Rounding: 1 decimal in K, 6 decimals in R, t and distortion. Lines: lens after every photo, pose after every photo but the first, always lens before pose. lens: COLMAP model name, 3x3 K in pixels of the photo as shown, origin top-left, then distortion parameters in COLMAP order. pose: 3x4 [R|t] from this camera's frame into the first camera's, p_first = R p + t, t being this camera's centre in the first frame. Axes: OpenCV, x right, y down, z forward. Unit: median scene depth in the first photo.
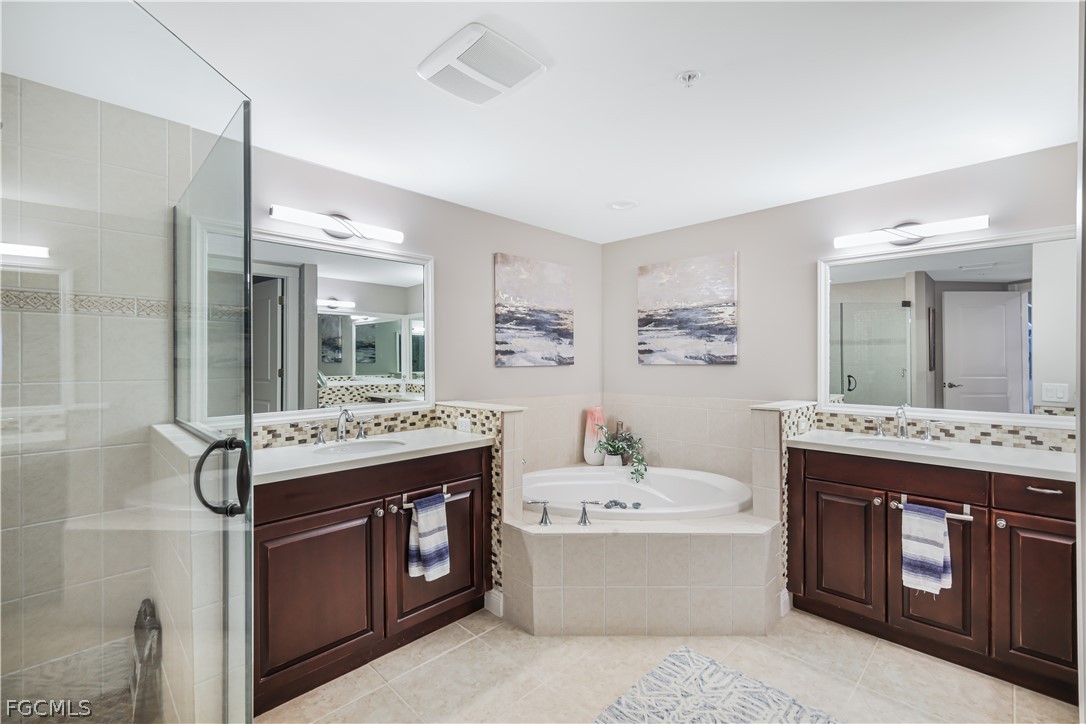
lens RADIAL K [[471.0, 0, 543.1], [0, 471.0, 360.3], [0, 0, 1]] dist [0.001090, 0.000071]
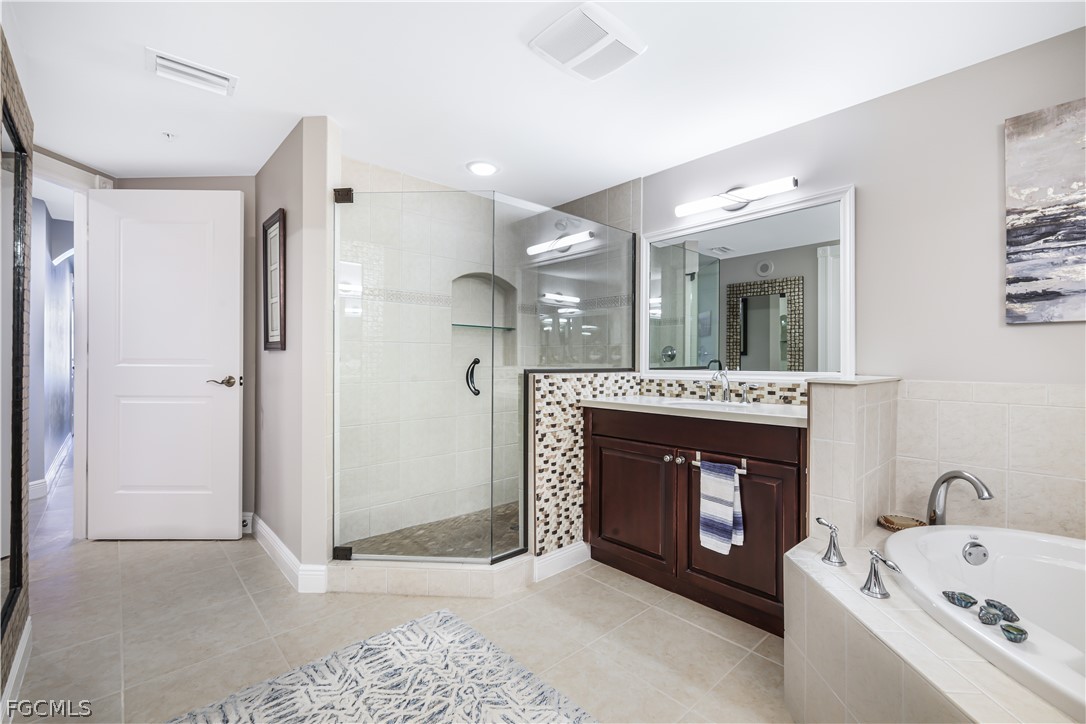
lens RADIAL K [[471.0, 0, 543.0], [0, 471.0, 360.3], [0, 0, 1]] dist [0.001090, 0.000071]
pose [[-0.050893, 0.005592, -0.998688, 0.606261], [-0.001314, 0.999983, 0.005666, 0.066924], [0.998703, 0.001601, -0.050885, 0.594092]]
